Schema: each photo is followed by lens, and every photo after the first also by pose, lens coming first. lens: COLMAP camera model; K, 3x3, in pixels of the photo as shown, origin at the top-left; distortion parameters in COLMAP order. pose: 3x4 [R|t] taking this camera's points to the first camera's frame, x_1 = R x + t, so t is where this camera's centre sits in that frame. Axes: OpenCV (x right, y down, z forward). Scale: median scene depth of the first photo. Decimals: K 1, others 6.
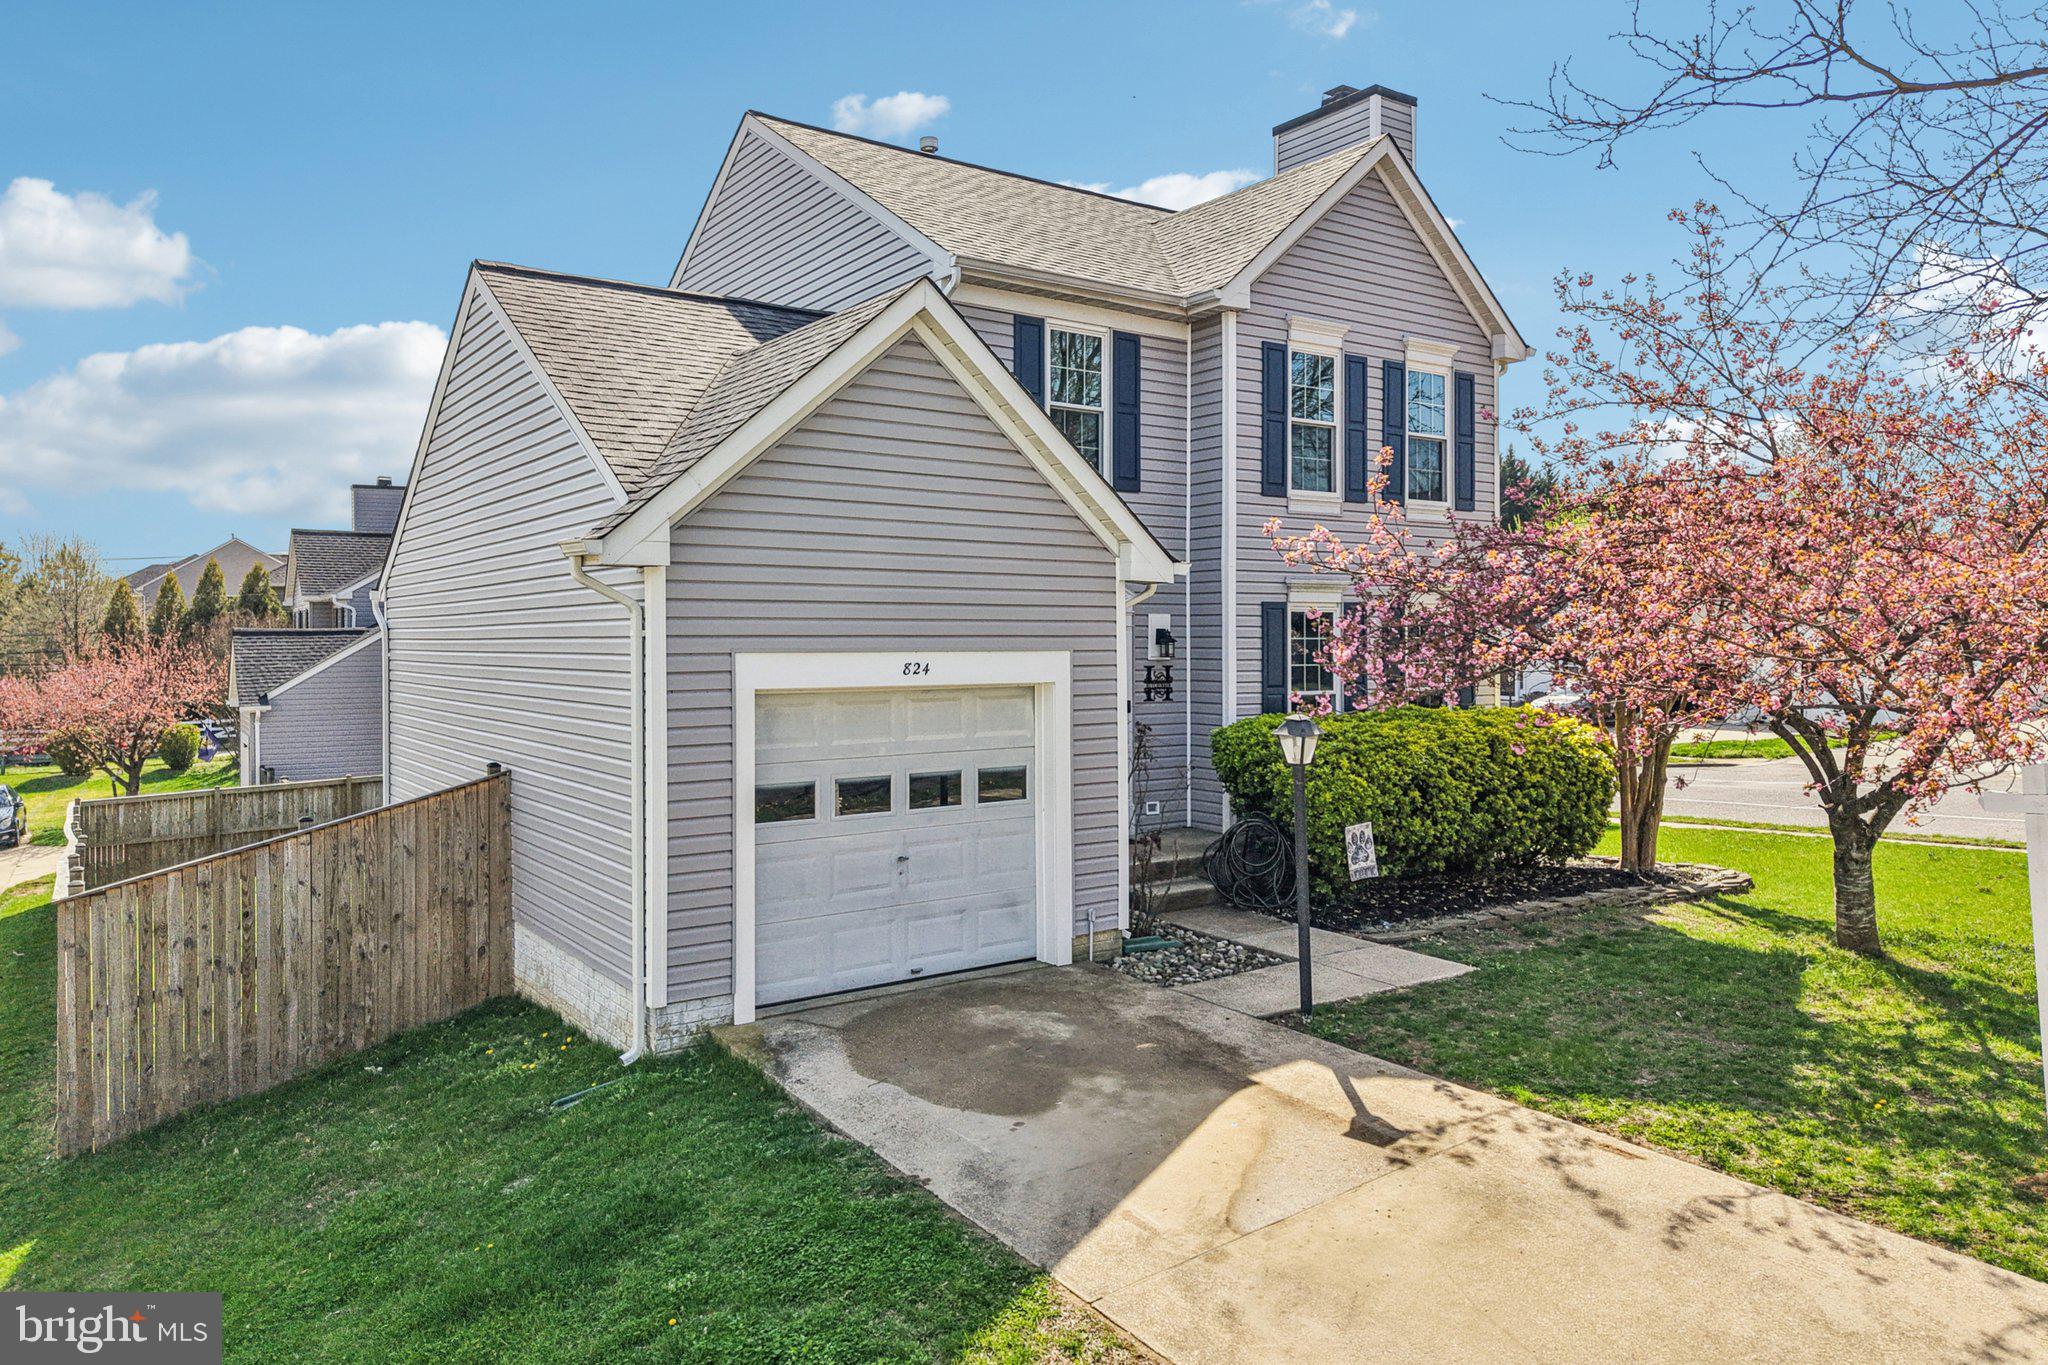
lens RADIAL K [[1388.5, 0, 1024.0], [0, 1388.5, 682.5], [0, 0, 1]] dist [0.037971, -0.048865]
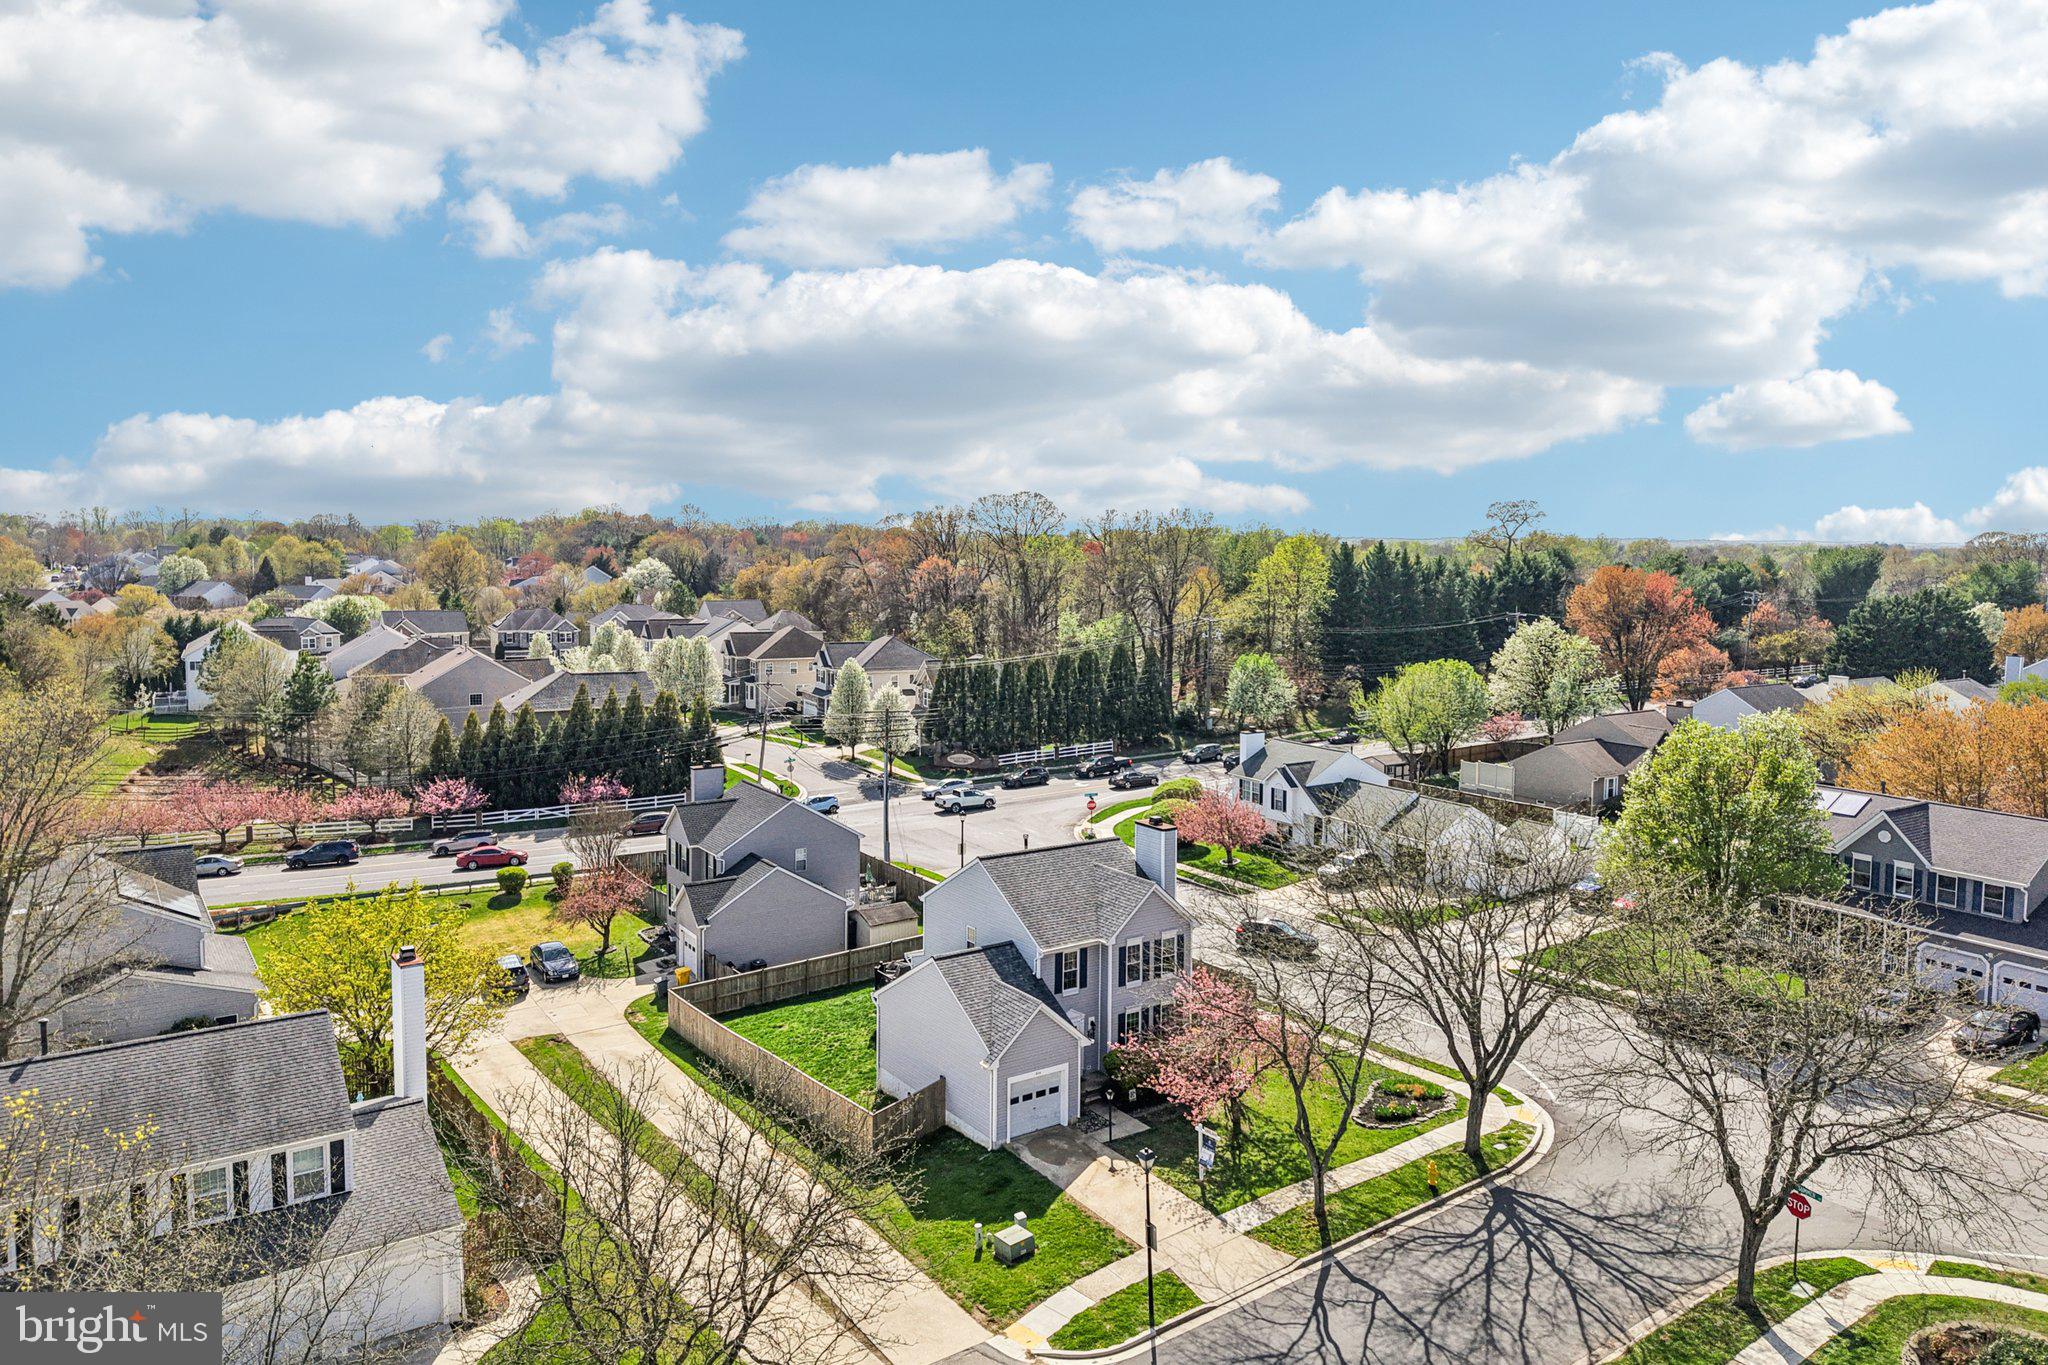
lens RADIAL K [[1388.5, 0, 1024.0], [0, 1388.5, 682.5], [0, 0, 1]] dist [0.037971, -0.048865]
pose [[0.999937, 0.009449, 0.006110, -0.164934], [-0.009894, 0.996945, 0.077477, -1.734646], [-0.005359, -0.077533, 0.996975, -3.775019]]
